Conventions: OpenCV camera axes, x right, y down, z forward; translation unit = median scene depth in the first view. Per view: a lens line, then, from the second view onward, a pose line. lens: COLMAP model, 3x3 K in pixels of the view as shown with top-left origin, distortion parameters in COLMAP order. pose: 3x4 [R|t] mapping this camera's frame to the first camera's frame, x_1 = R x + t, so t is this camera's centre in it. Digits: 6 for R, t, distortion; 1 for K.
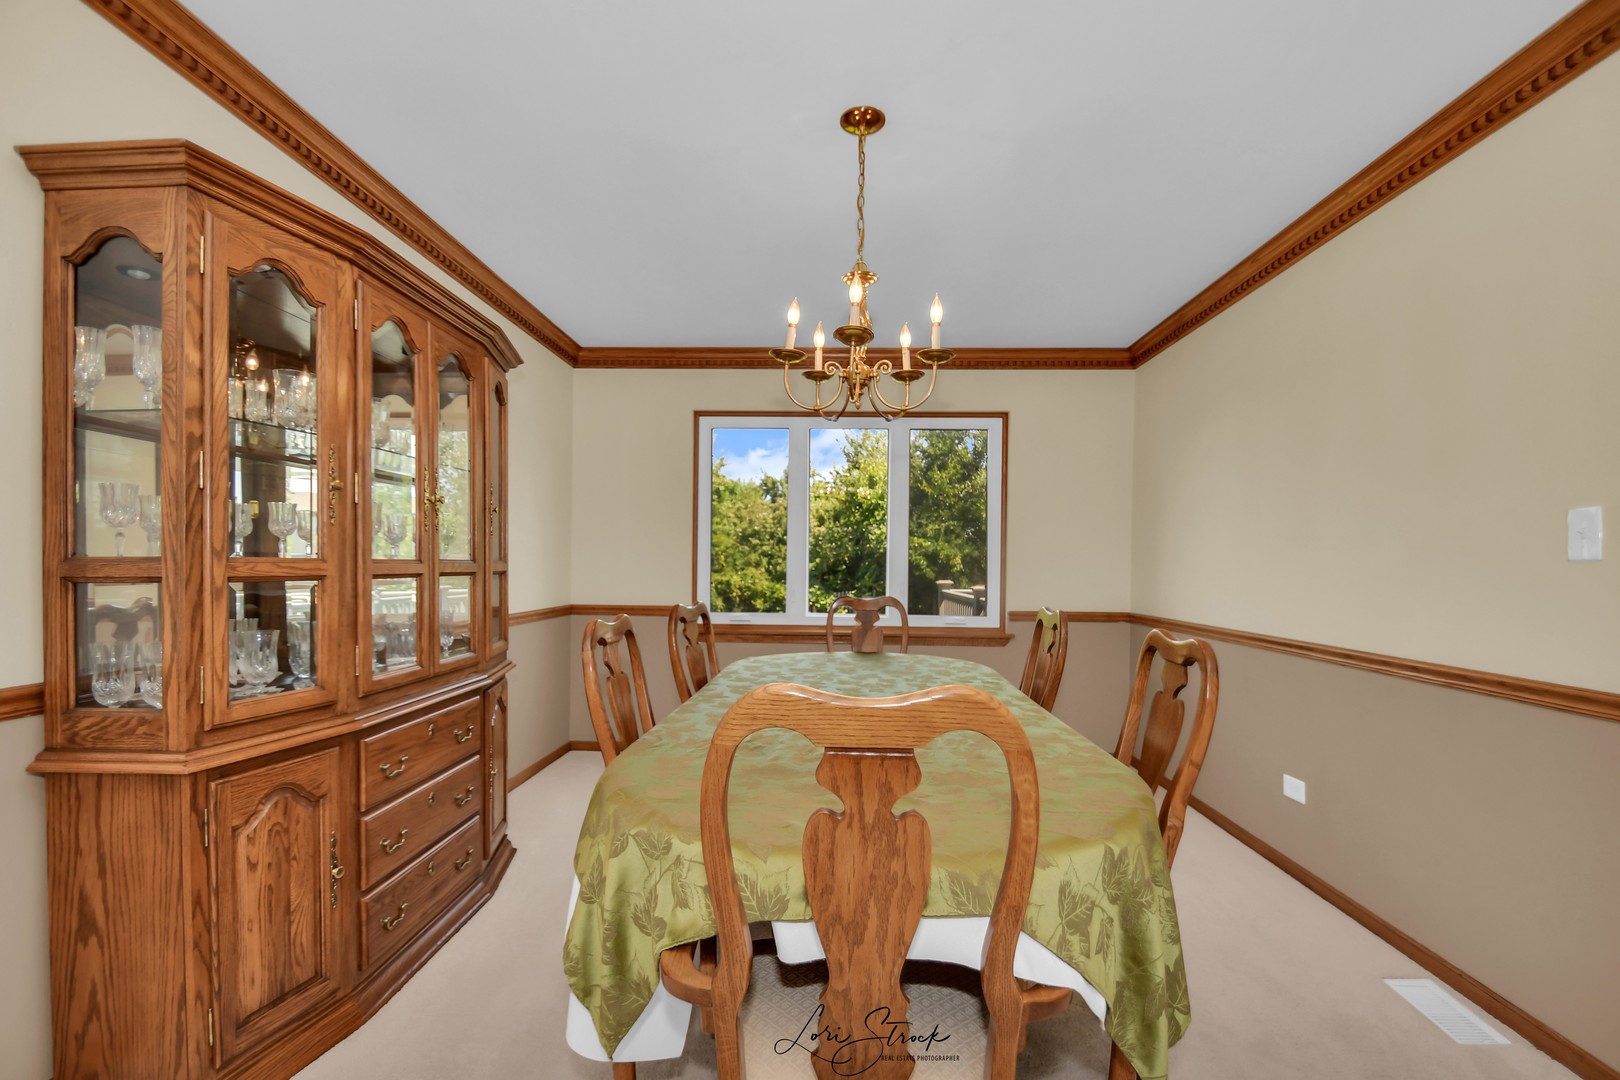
lens RADIAL K [[738.4, 0, 809.8], [0, 738.4, 570.1], [0, 0, 1]] dist [0.000254, -0.011872]
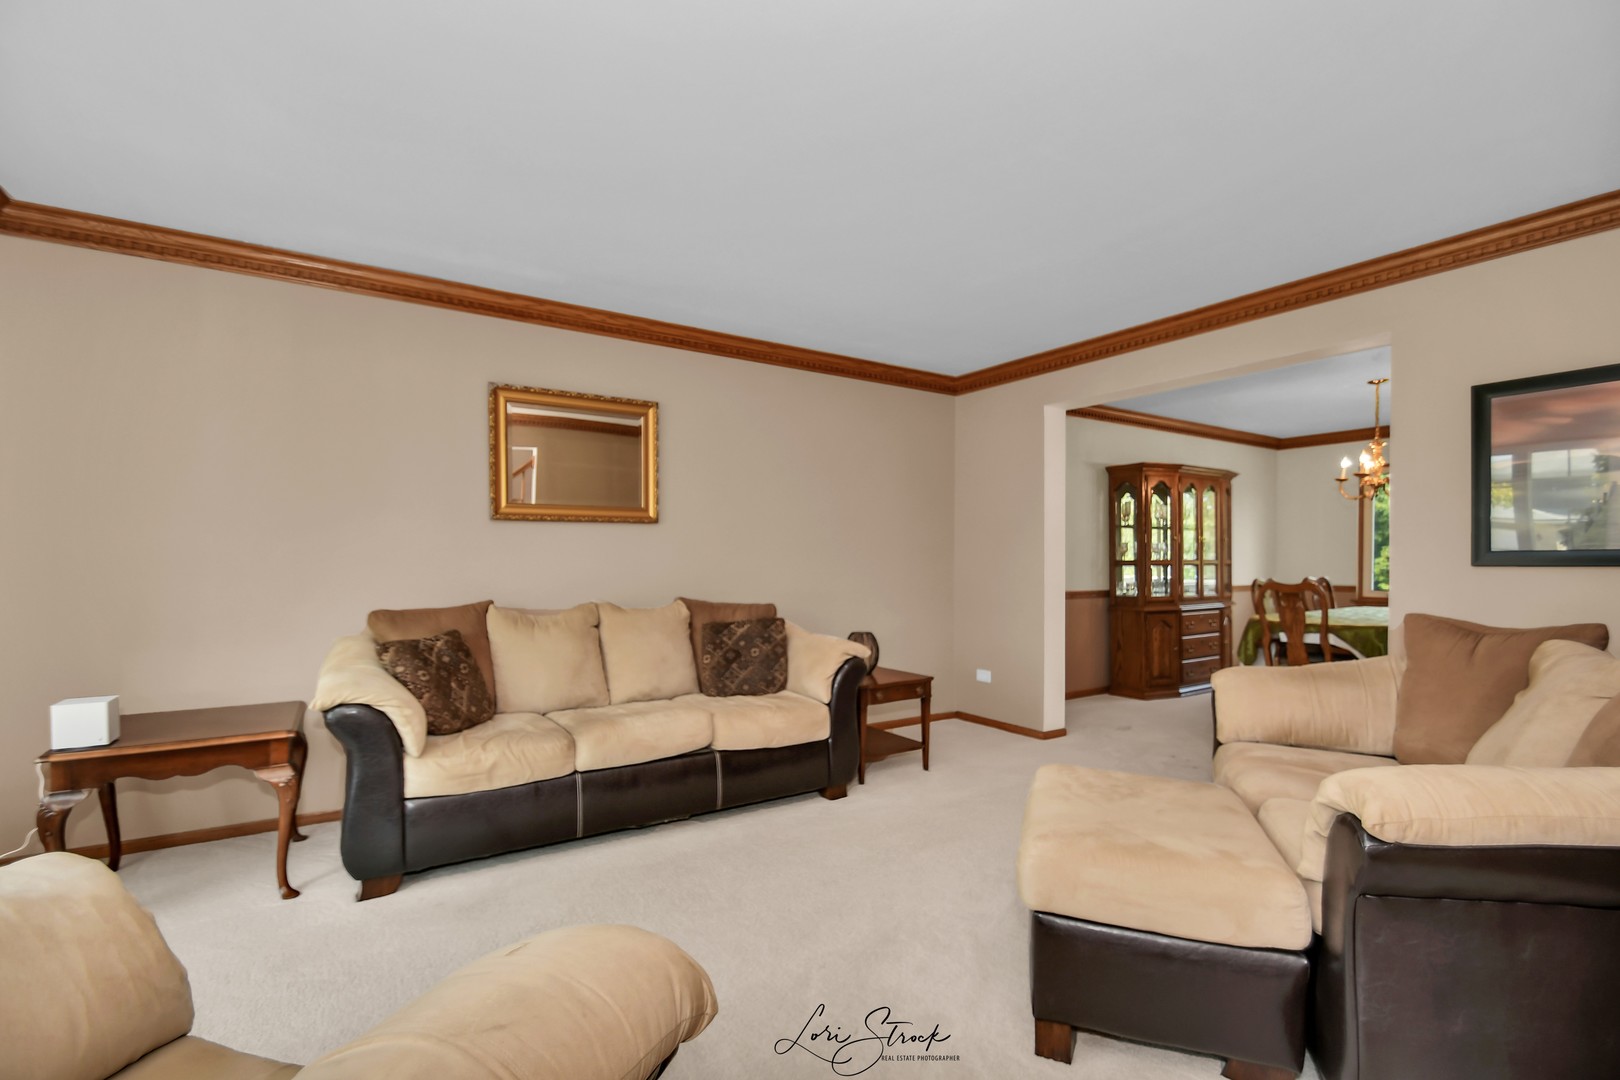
lens RADIAL K [[738.4, 0, 809.8], [0, 738.4, 570.1], [0, 0, 1]] dist [0.000254, -0.011872]
pose [[0.584323, -0.005558, -0.811502, 0.969454], [0.000537, 0.999979, -0.006463, 0.045502], [0.811521, 0.003340, 0.584314, -2.003927]]
